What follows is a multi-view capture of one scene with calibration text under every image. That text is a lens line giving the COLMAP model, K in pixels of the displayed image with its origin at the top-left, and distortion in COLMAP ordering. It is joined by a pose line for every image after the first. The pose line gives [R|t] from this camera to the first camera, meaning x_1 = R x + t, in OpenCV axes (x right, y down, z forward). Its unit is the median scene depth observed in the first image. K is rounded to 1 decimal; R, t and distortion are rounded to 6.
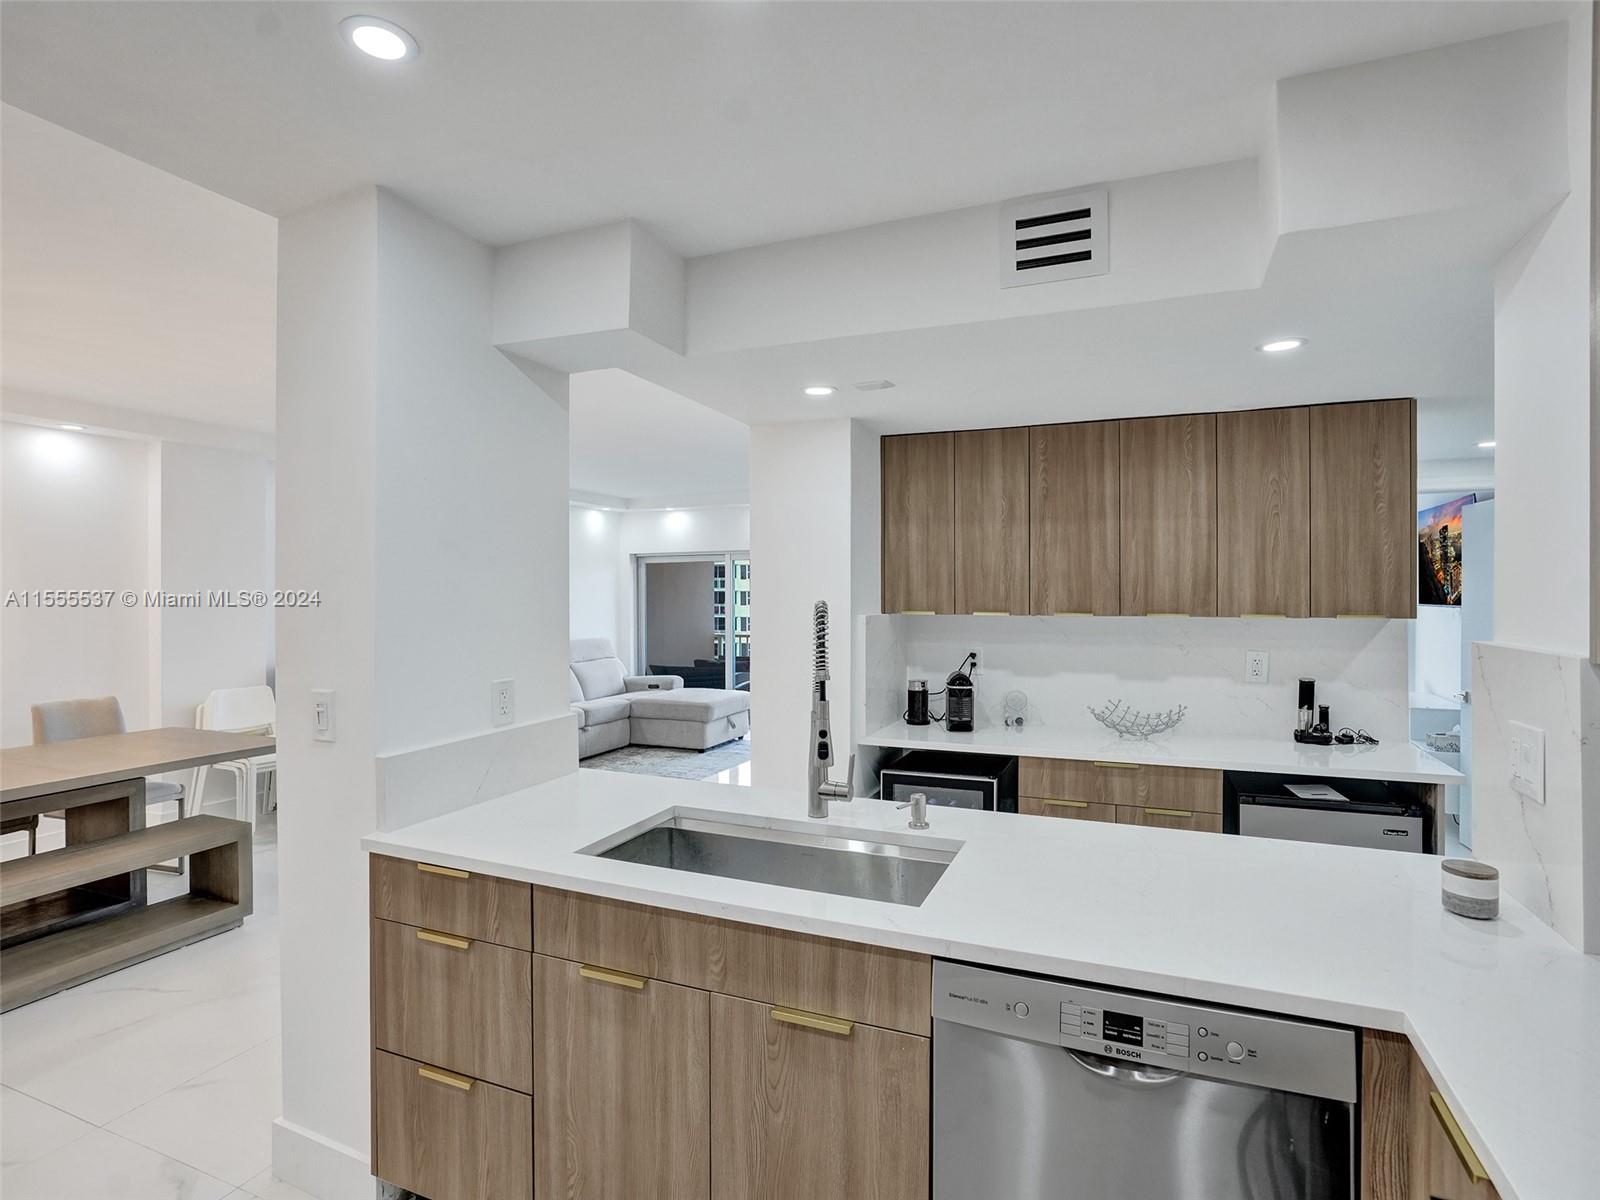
lens RADIAL K [[824.3, 0, 793.9], [0, 824.3, 599.5], [0, 0, 1]] dist [-0.051584, 0.027726]
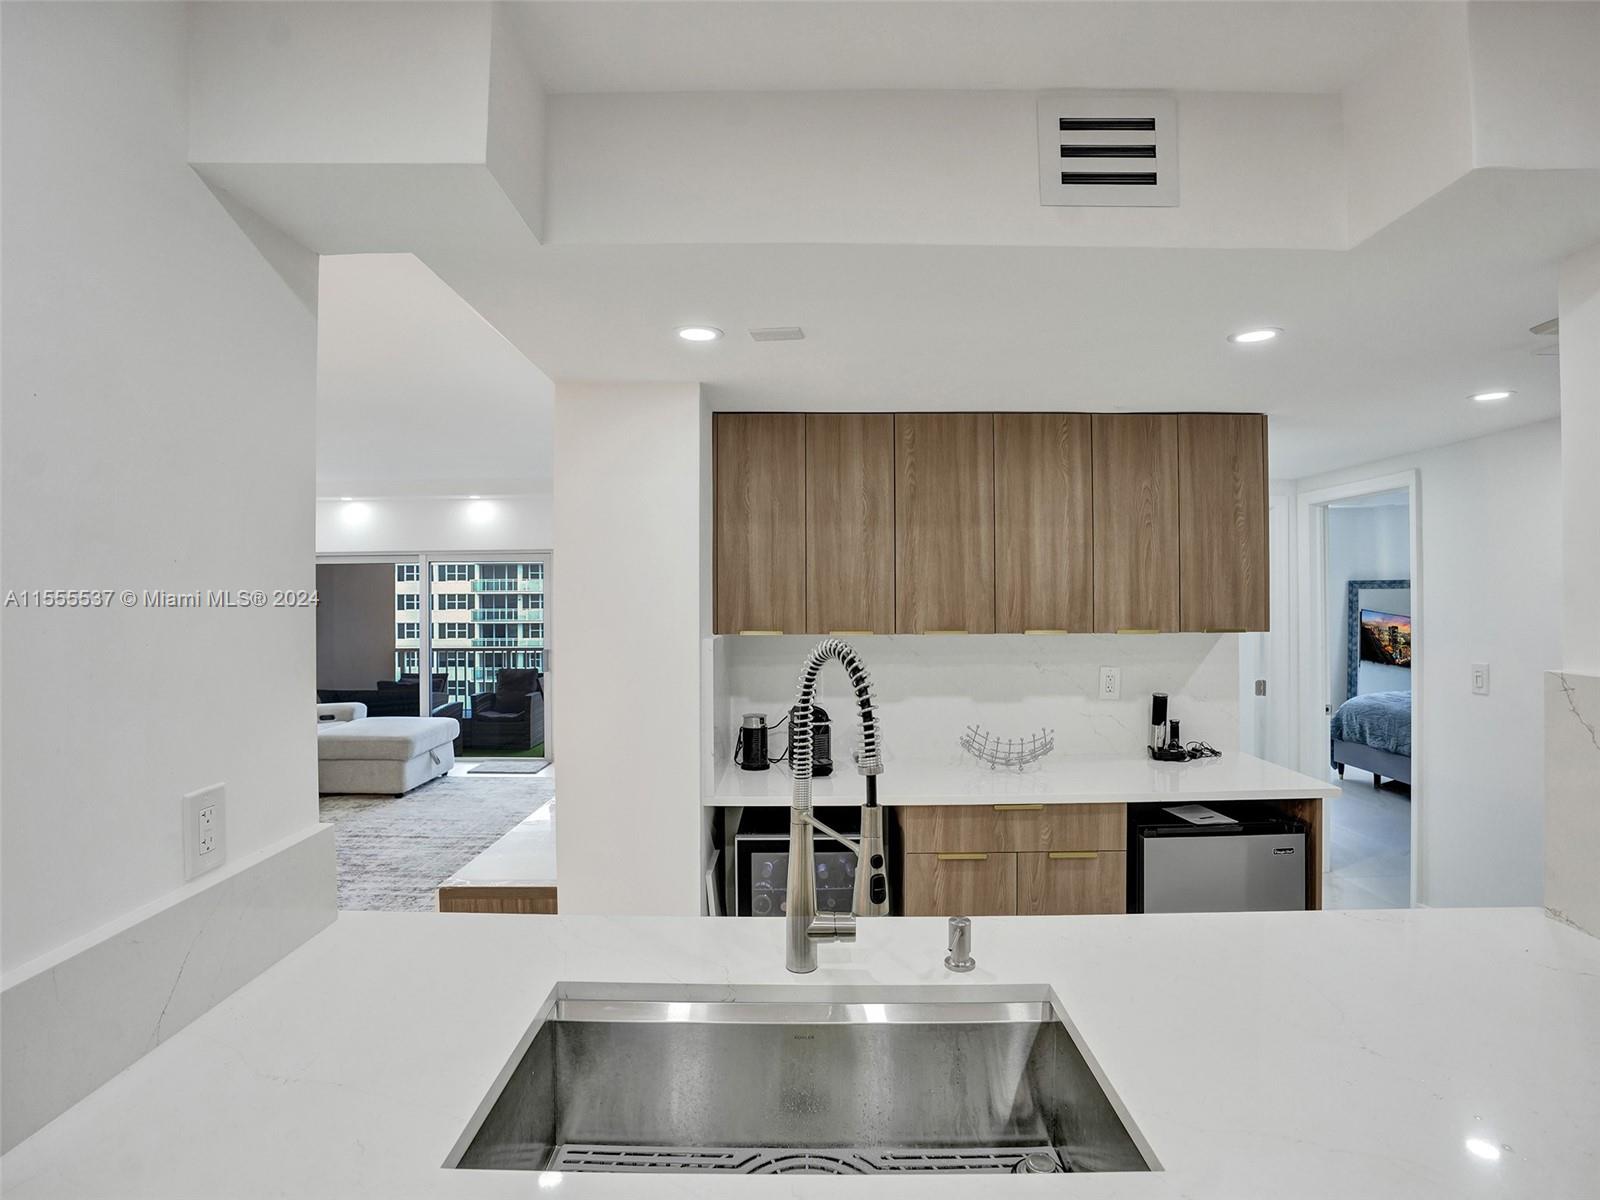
lens RADIAL K [[824.3, 0, 800.9], [0, 824.3, 589.9], [0, 0, 1]] dist [-0.051584, 0.027726]
pose [[0.921716, -0.000518, 0.387865, -0.145093], [0.005372, 0.999920, -0.011431, -0.018411], [-0.387828, 0.012620, 0.921645, 0.263221]]
